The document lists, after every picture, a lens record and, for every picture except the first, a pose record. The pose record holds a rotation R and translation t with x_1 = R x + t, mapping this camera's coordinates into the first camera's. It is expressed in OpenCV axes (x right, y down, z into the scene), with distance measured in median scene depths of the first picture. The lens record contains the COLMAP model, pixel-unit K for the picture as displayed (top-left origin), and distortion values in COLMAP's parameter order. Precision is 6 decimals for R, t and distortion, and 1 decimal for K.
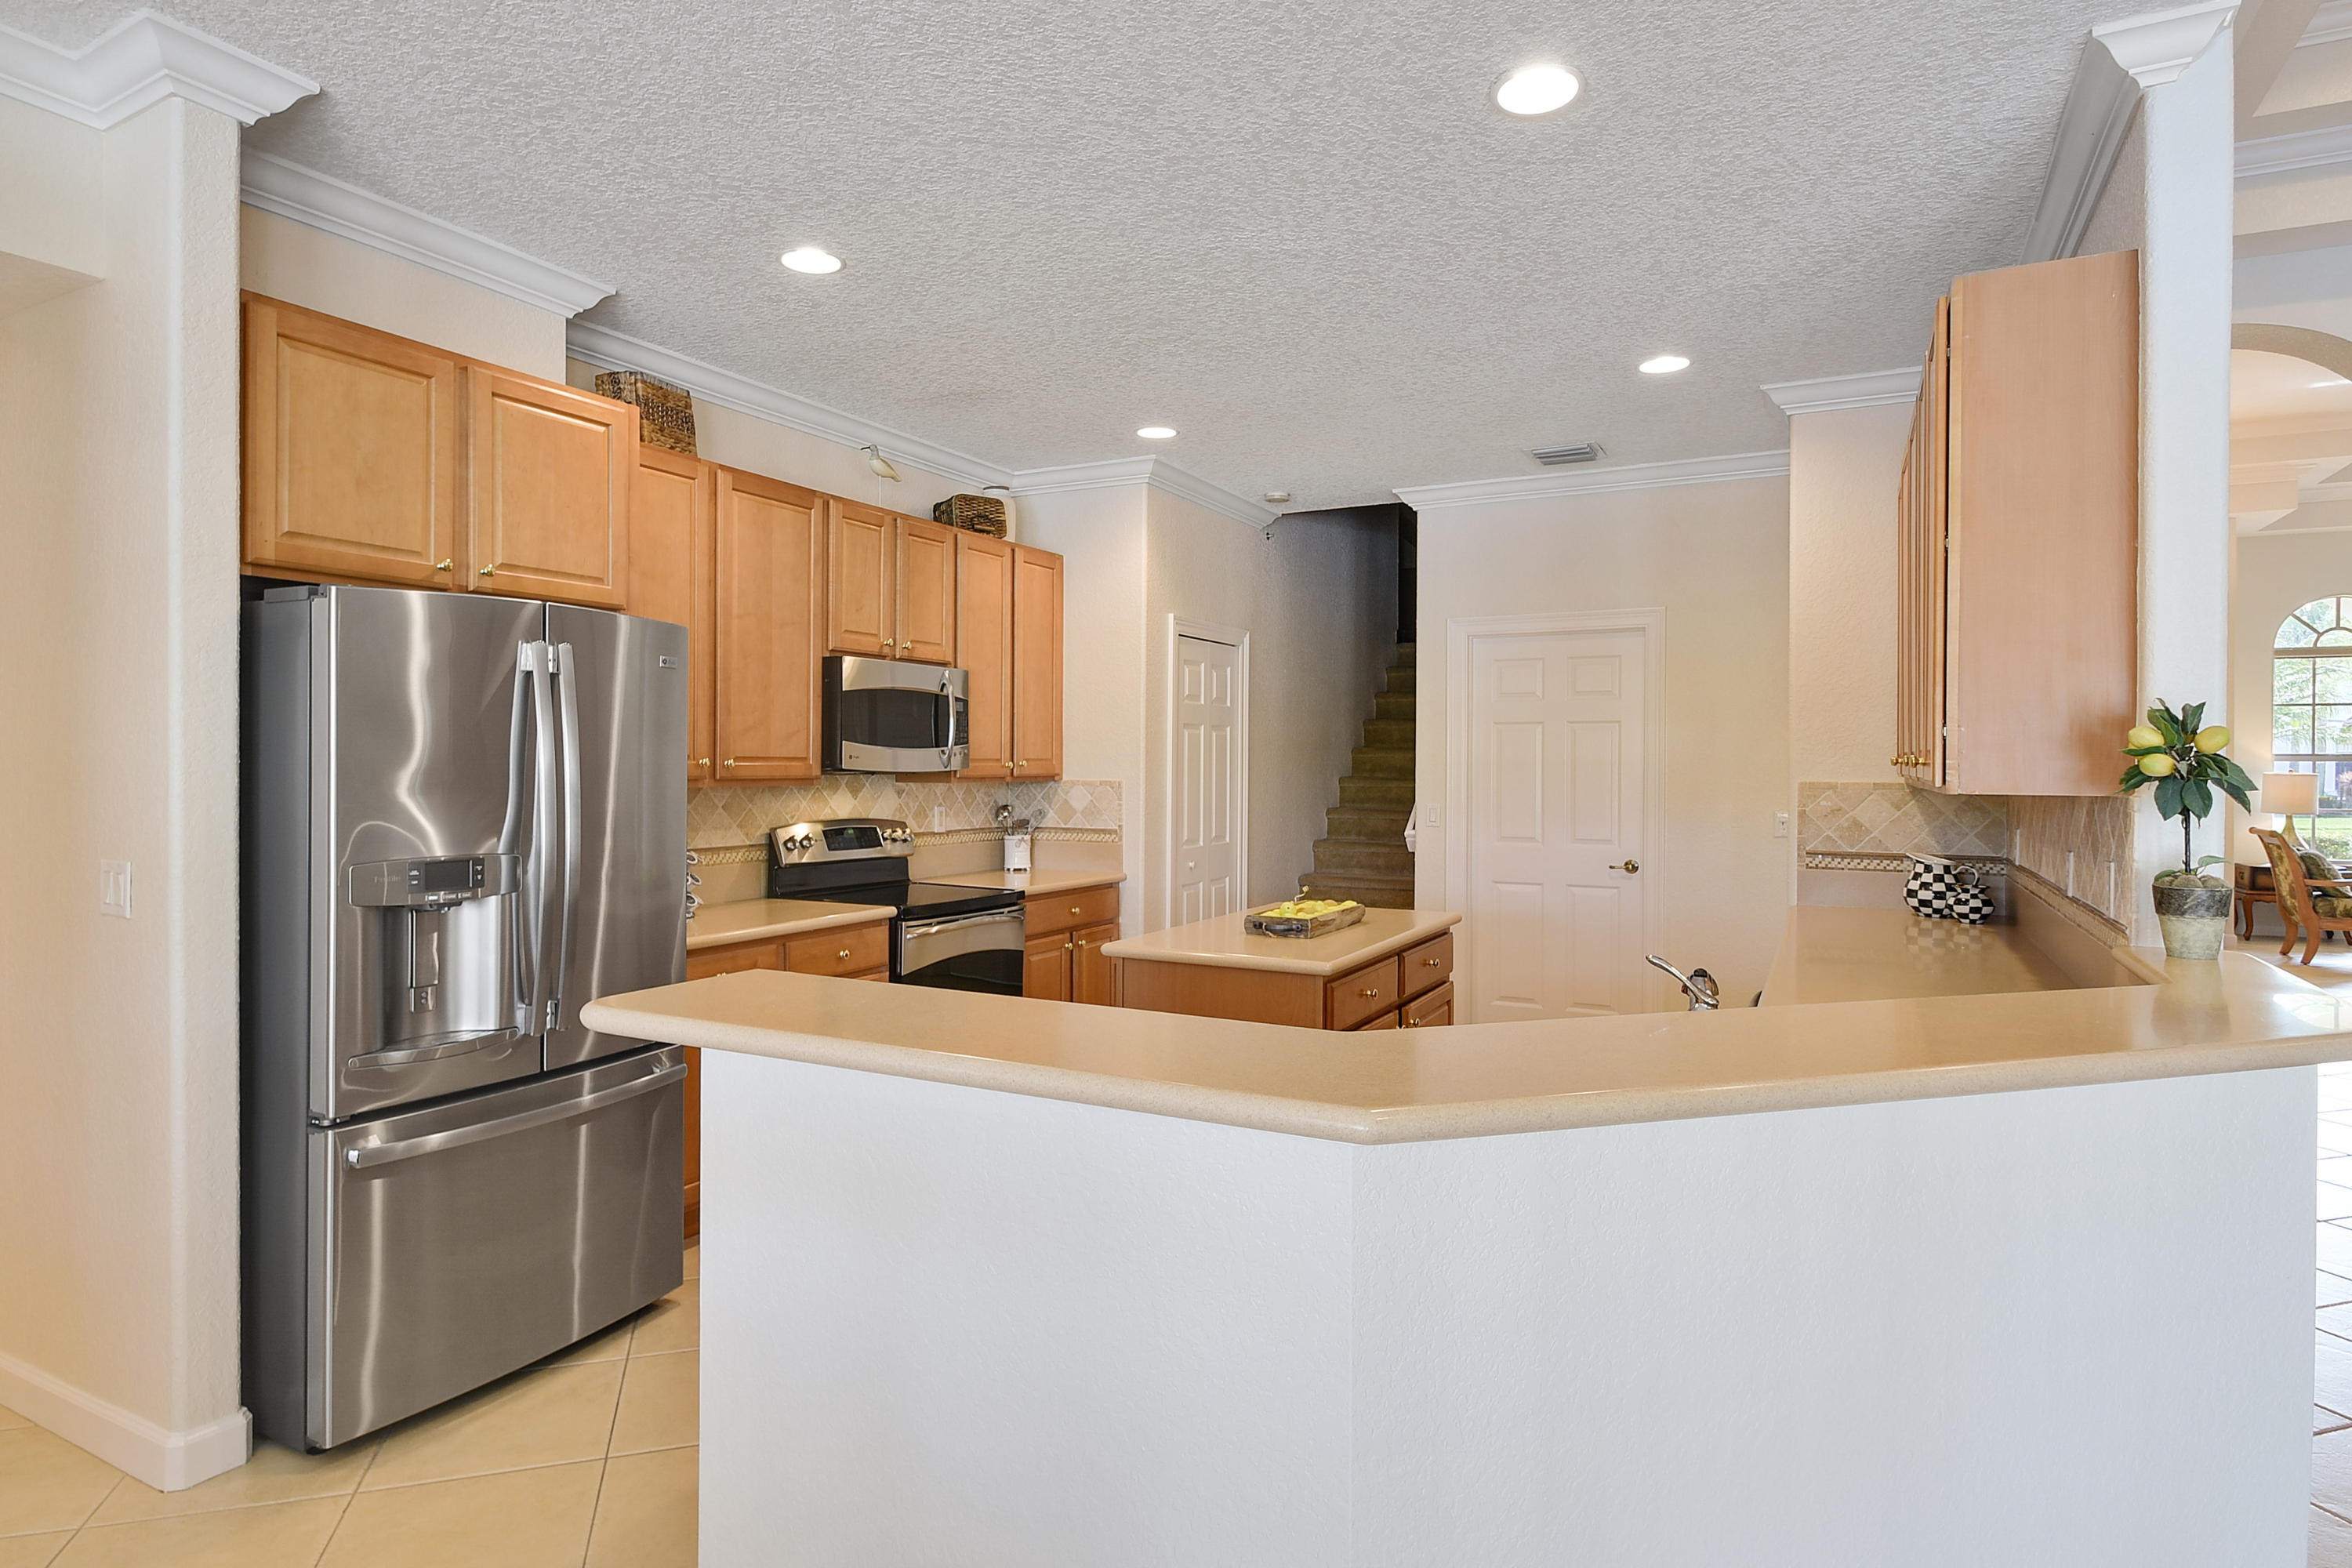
lens RADIAL K [[1239.0, 0, 1172.7], [0, 1239.0, 751.7], [0, 0, 1]] dist [-0.013922, -0.000965]
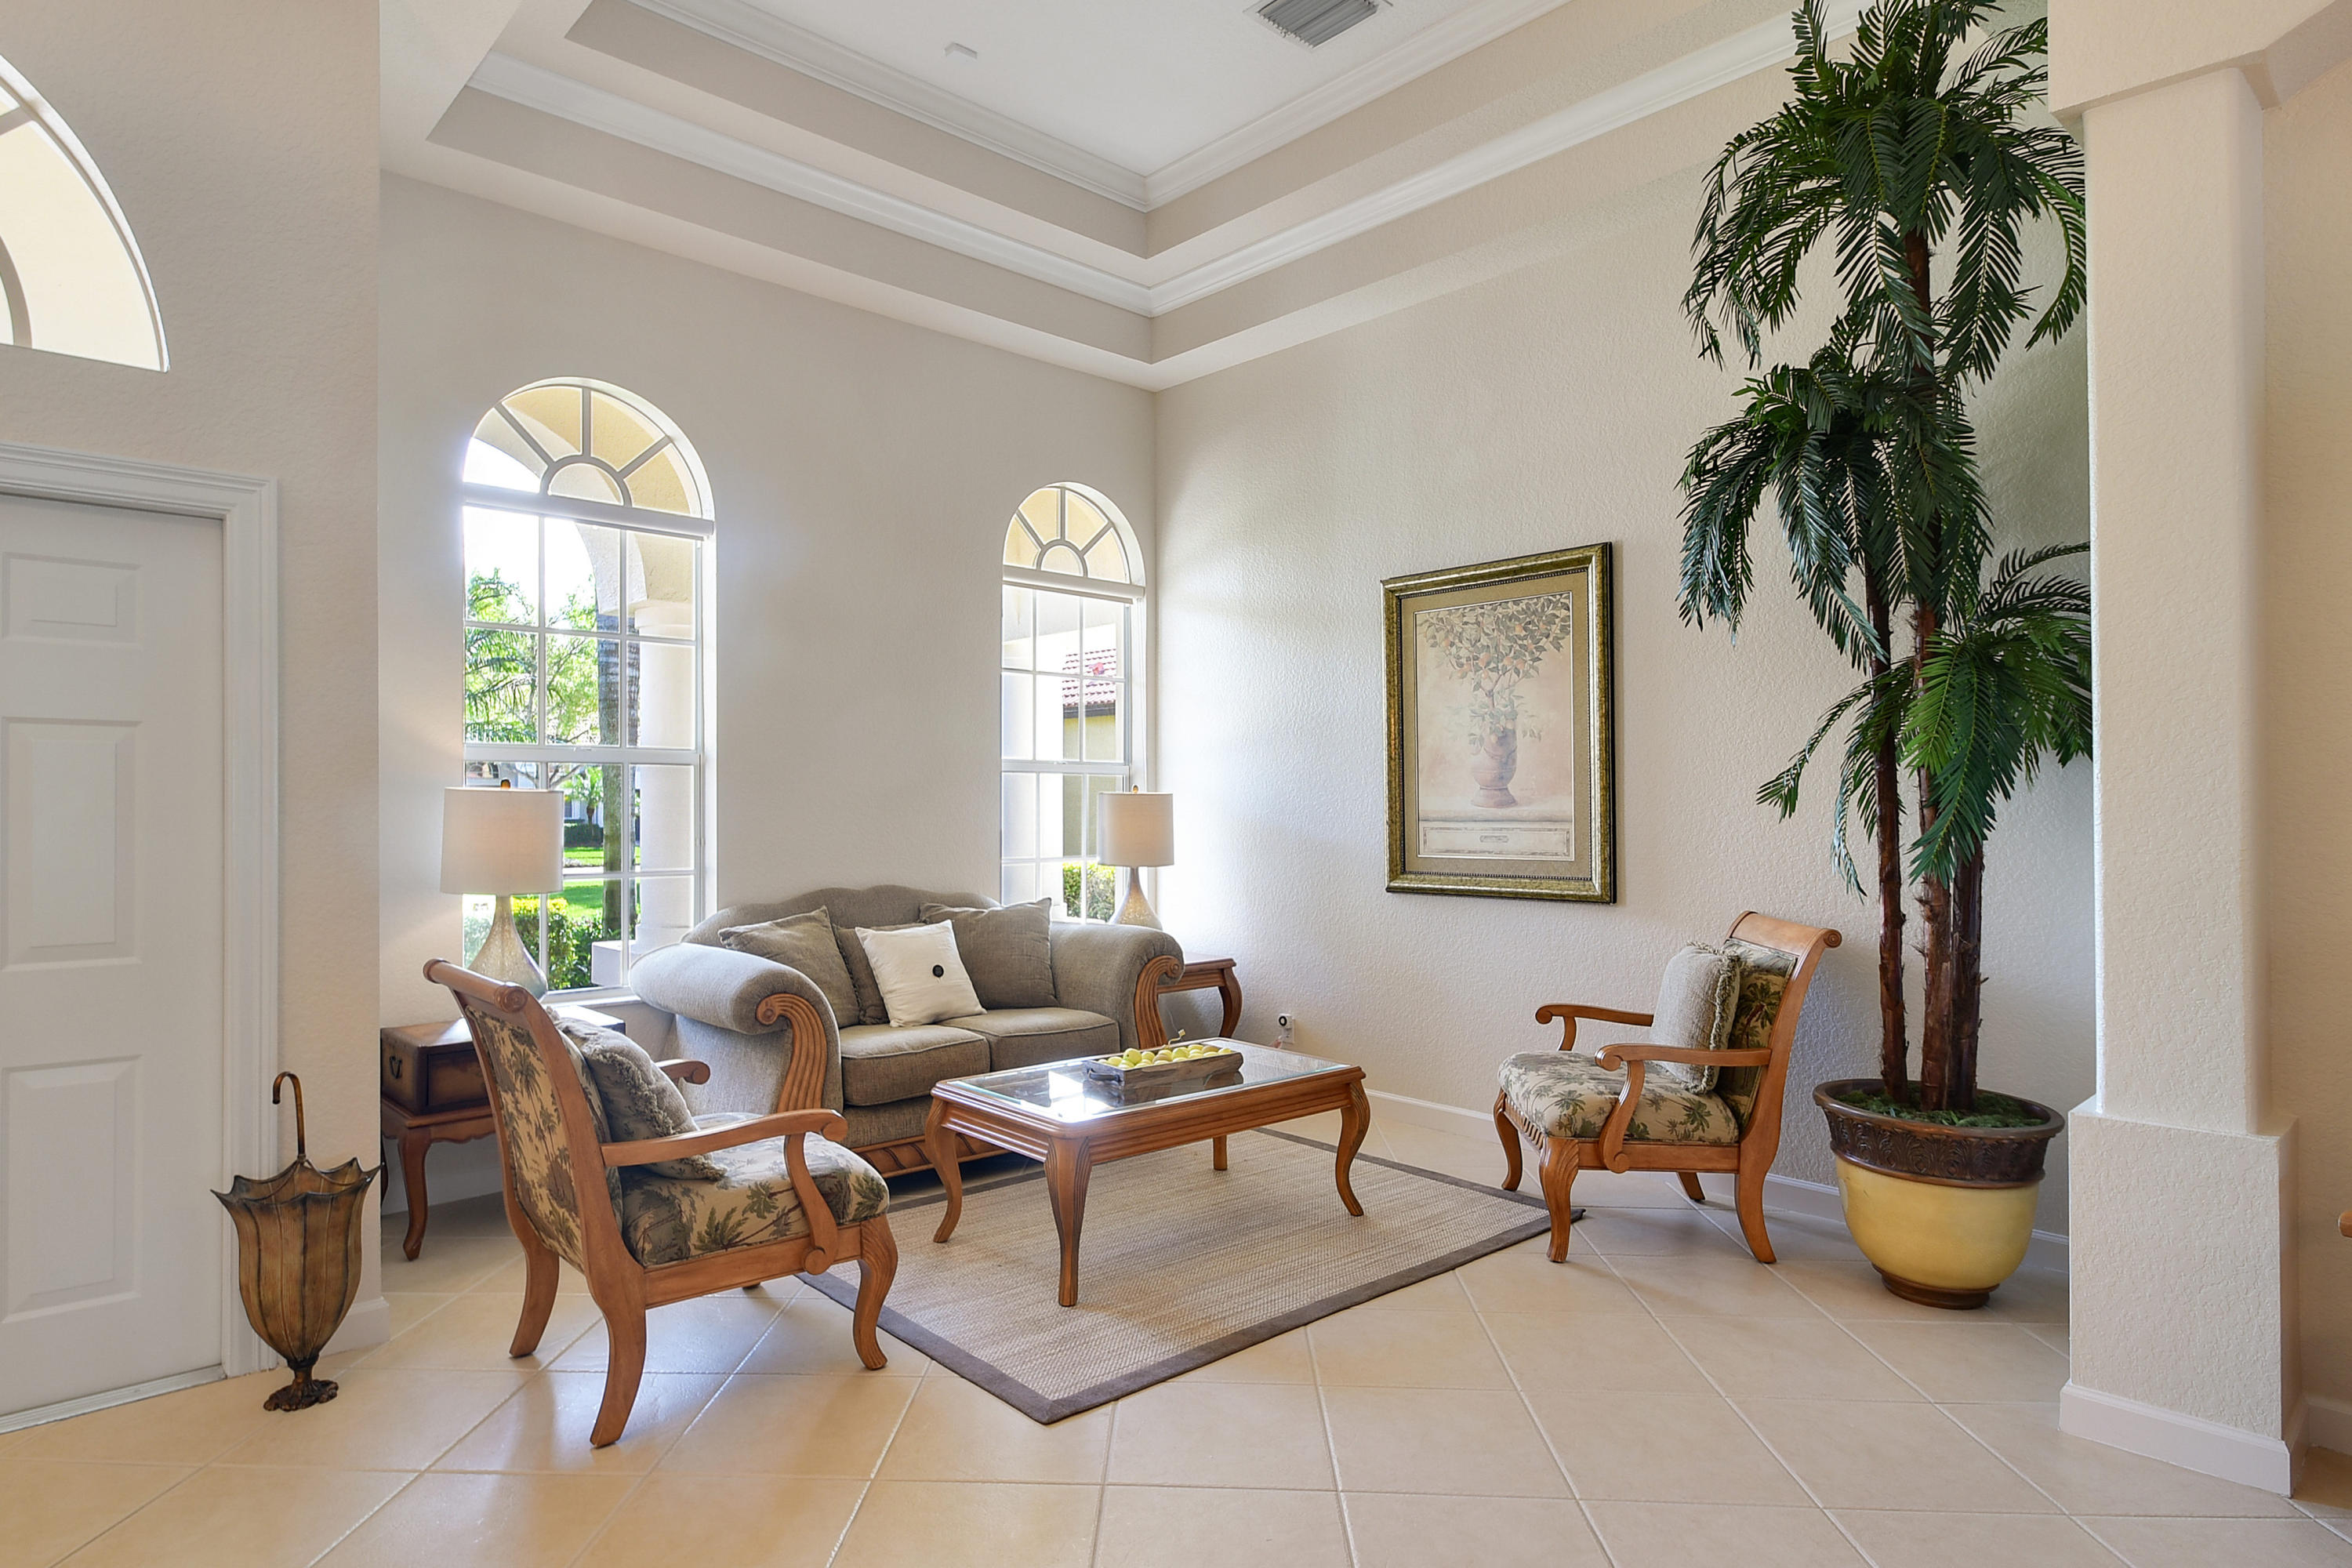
lens RADIAL K [[1276.5, 0, 1108.5], [0, 1276.5, 798.1], [0, 0, 1]] dist [0.003266, 0.001479]
pose [[0.330000, -0.008175, 0.943946, 1.226264], [-0.004458, 0.999938, 0.010218, 0.035581], [-0.943970, -0.007580, 0.329943, 1.417182]]
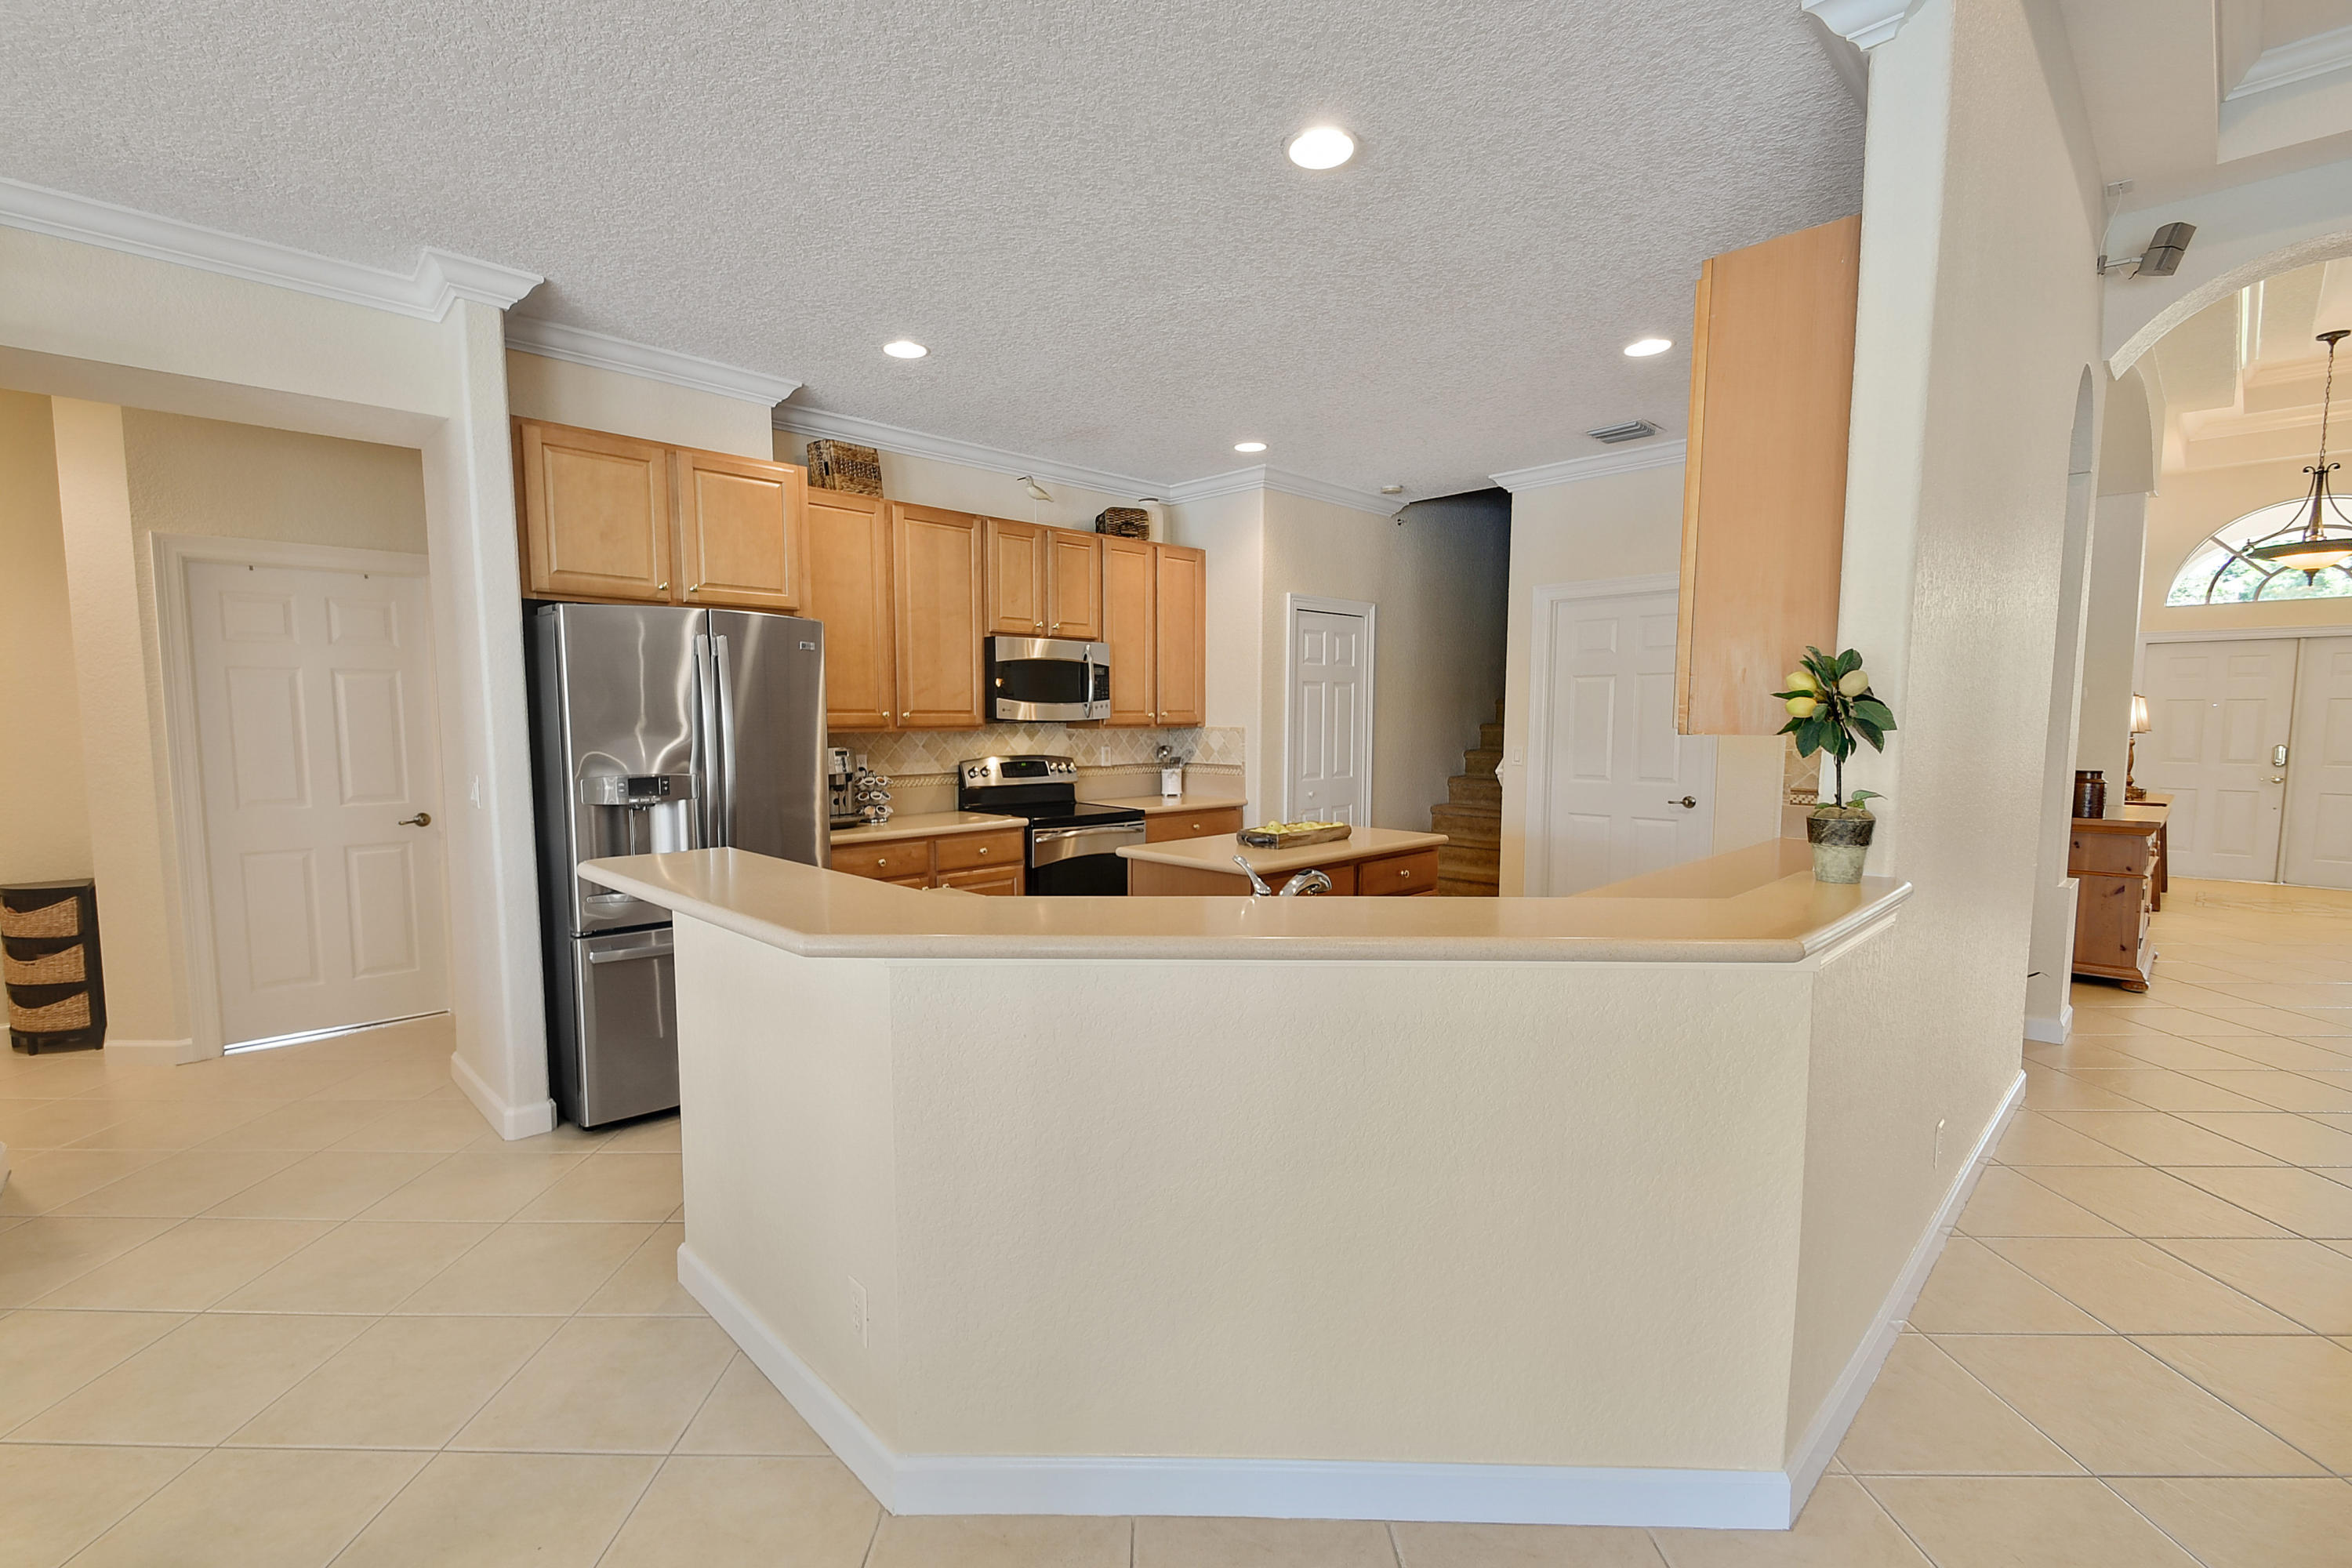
lens RADIAL K [[1004.2, 0, 1177.6], [0, 1004.2, 792.6], [0, 0, 1]] dist [0.000391, -0.000050]
pose [[0.955001, 0.016432, -0.296146, 0.237456], [0.009160, 0.996354, 0.084824, 0.002566], [0.296460, -0.083720, 0.951369, -0.013174]]
